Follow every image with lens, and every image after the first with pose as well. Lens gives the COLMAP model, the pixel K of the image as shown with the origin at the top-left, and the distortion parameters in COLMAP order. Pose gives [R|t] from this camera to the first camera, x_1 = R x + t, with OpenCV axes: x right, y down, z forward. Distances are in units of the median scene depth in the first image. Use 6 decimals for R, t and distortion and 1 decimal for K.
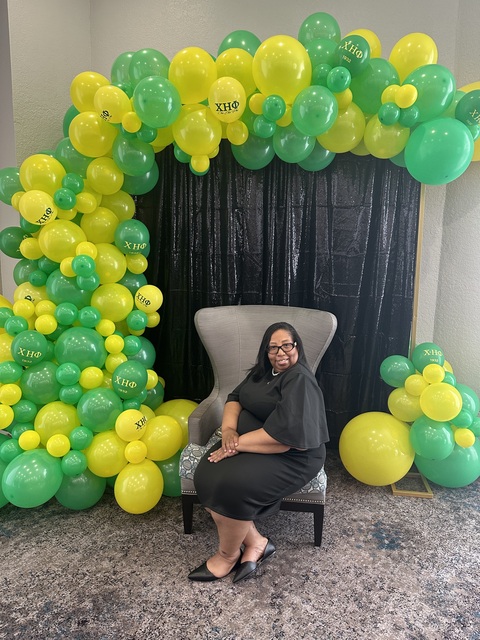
lens RADIAL K [[448.7, 0, 240.0], [0, 448.7, 320.0], [0, 0, 1]] dist [0.028698, -0.044005]
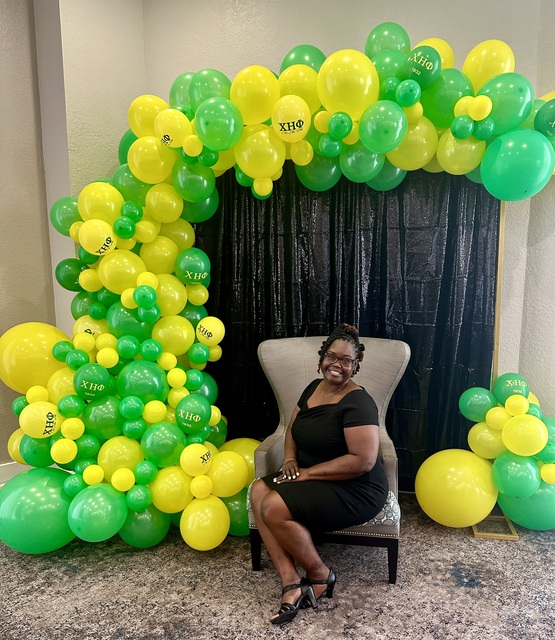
lens RADIAL K [[515.9, 0, 276.6], [0, 515.9, 370.6], [0, 0, 1]] dist [0.033915, -0.059362]
pose [[0.998474, -0.013247, -0.053612, -0.006377], [0.013343, 0.999910, 0.001421, 0.041537], [0.053588, -0.002135, 0.998561, -0.095938]]
